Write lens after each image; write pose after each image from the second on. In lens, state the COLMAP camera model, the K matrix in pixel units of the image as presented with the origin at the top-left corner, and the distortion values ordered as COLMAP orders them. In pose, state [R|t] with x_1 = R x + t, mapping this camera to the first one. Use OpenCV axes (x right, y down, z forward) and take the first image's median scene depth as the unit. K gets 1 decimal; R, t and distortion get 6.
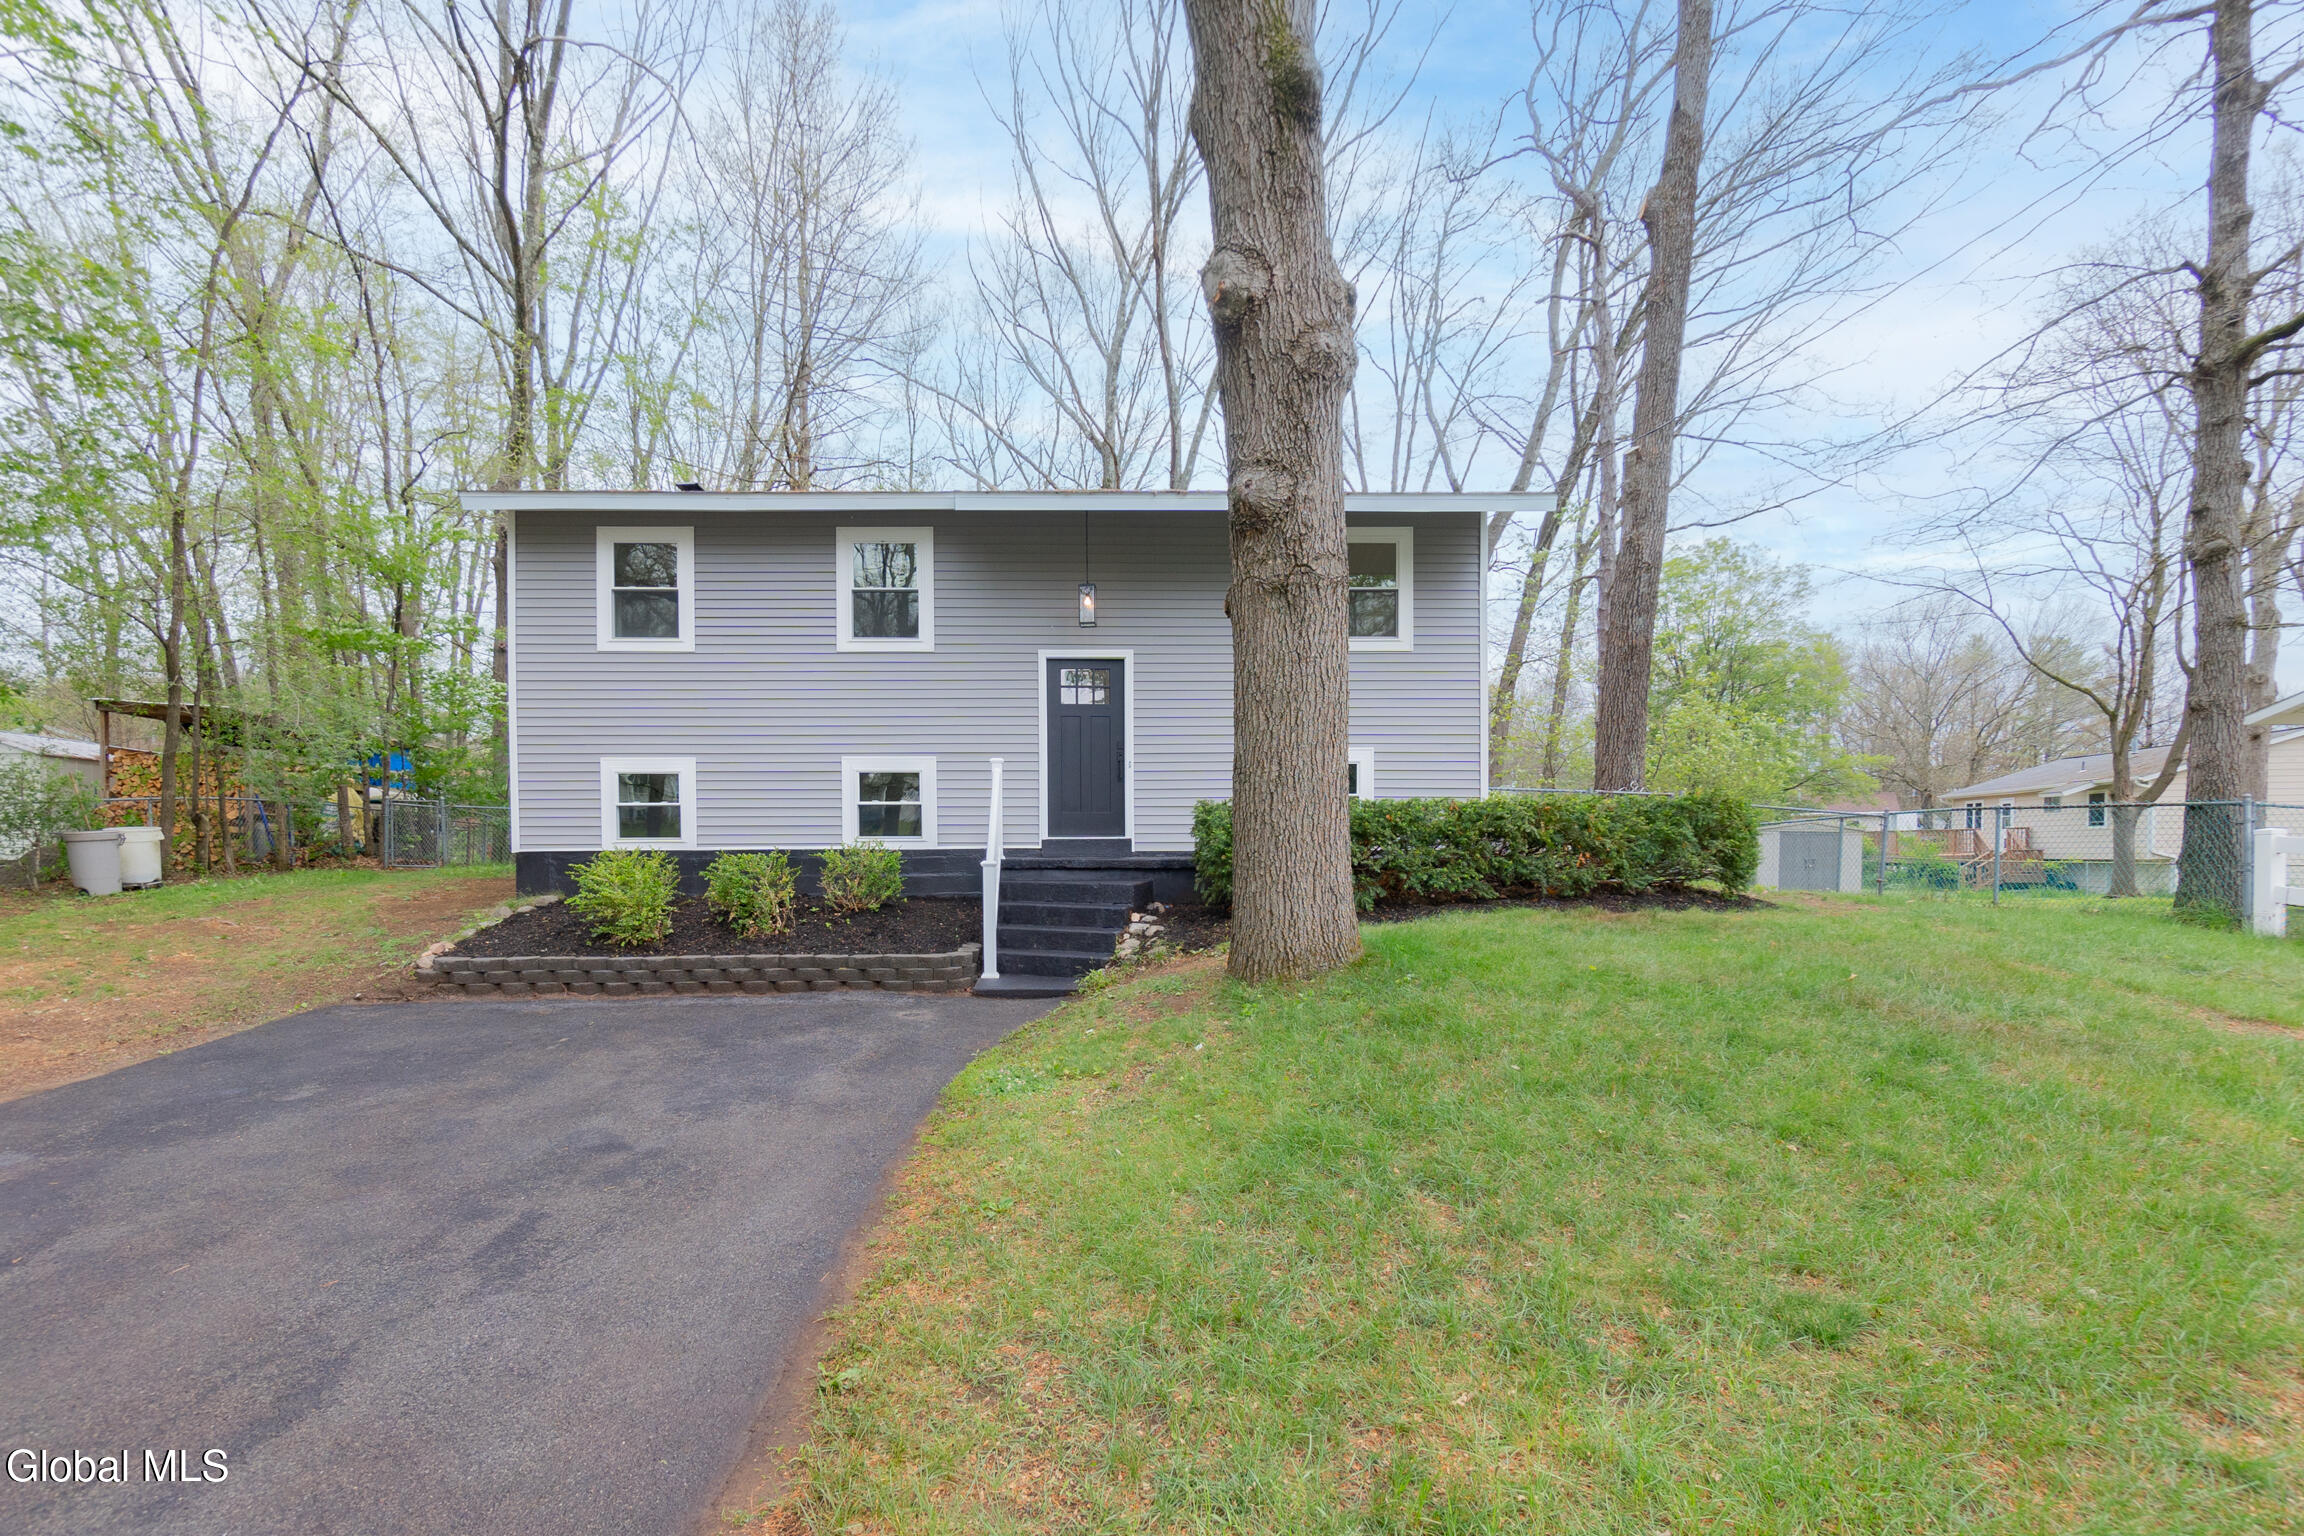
lens RADIAL K [[1003.8, 0, 1098.2], [0, 1003.8, 826.4], [0, 0, 1]] dist [-0.007075, 0.000677]
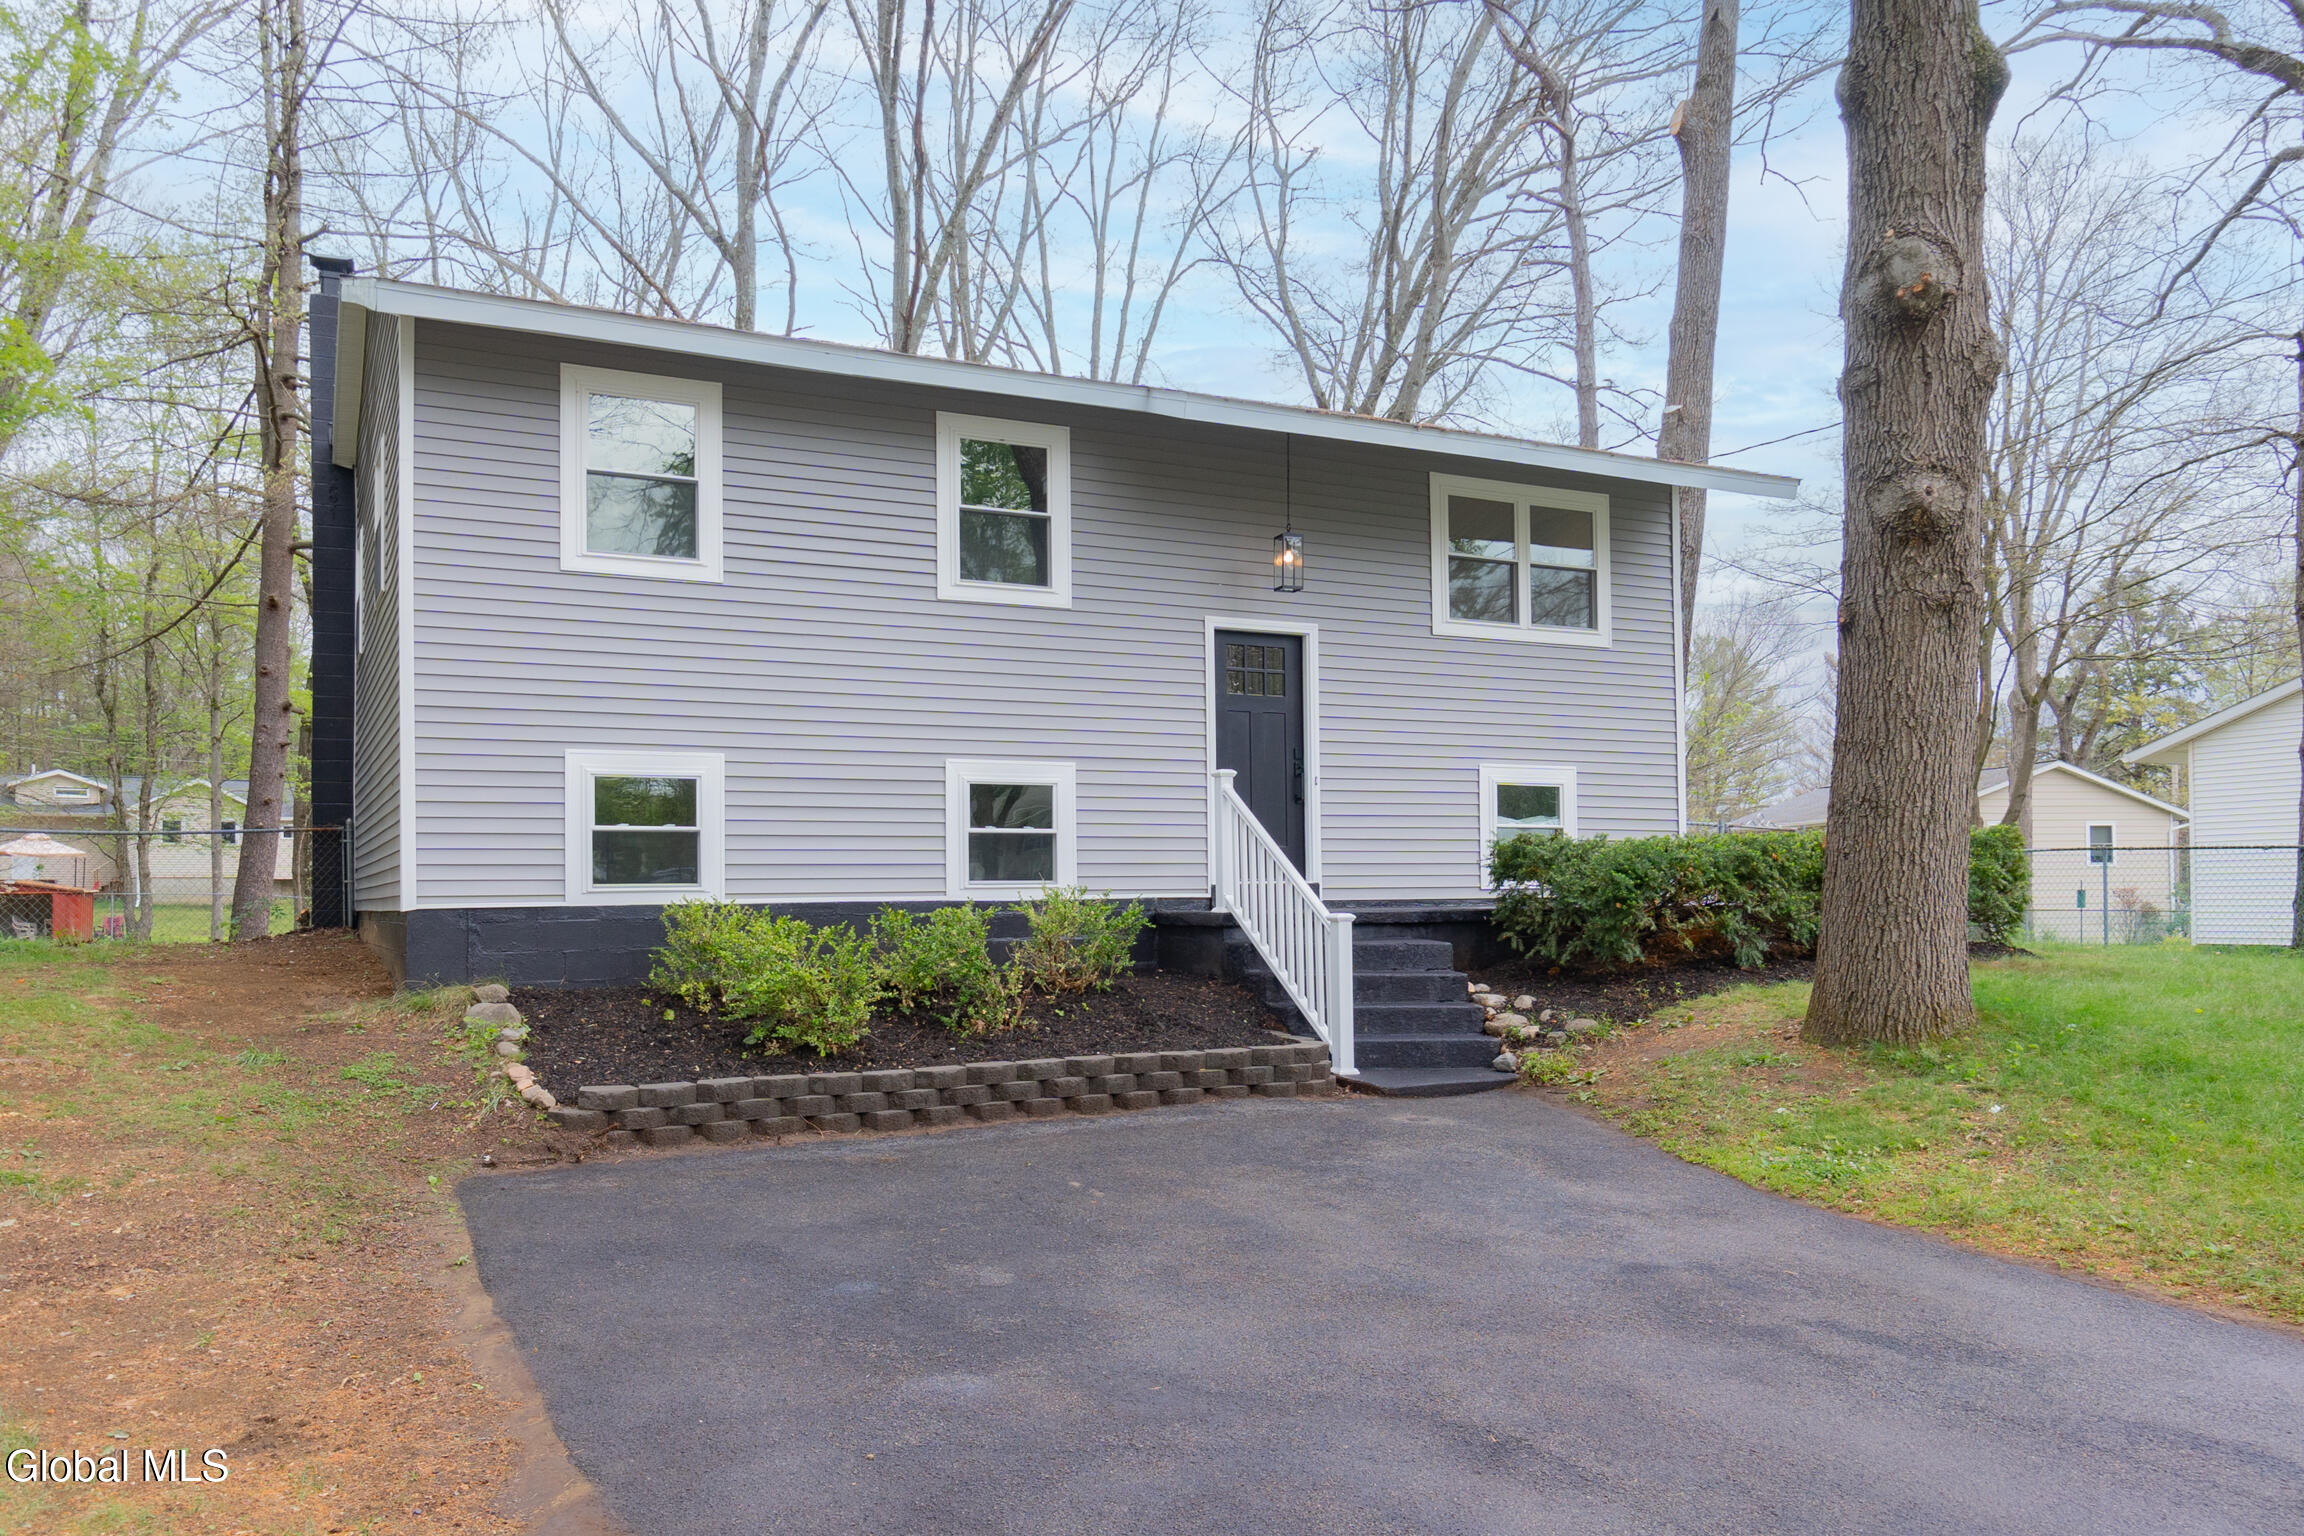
lens RADIAL K [[1622.5, 0, 1144.0], [0, 1622.5, 773.1], [0, 0, 1]] dist [0.008834, 0.000900]
pose [[0.905753, 0.025770, 0.423022, -0.592638], [-0.001252, 0.998308, -0.058135, 0.000863], [-0.423804, 0.052126, 0.904253, -0.010907]]
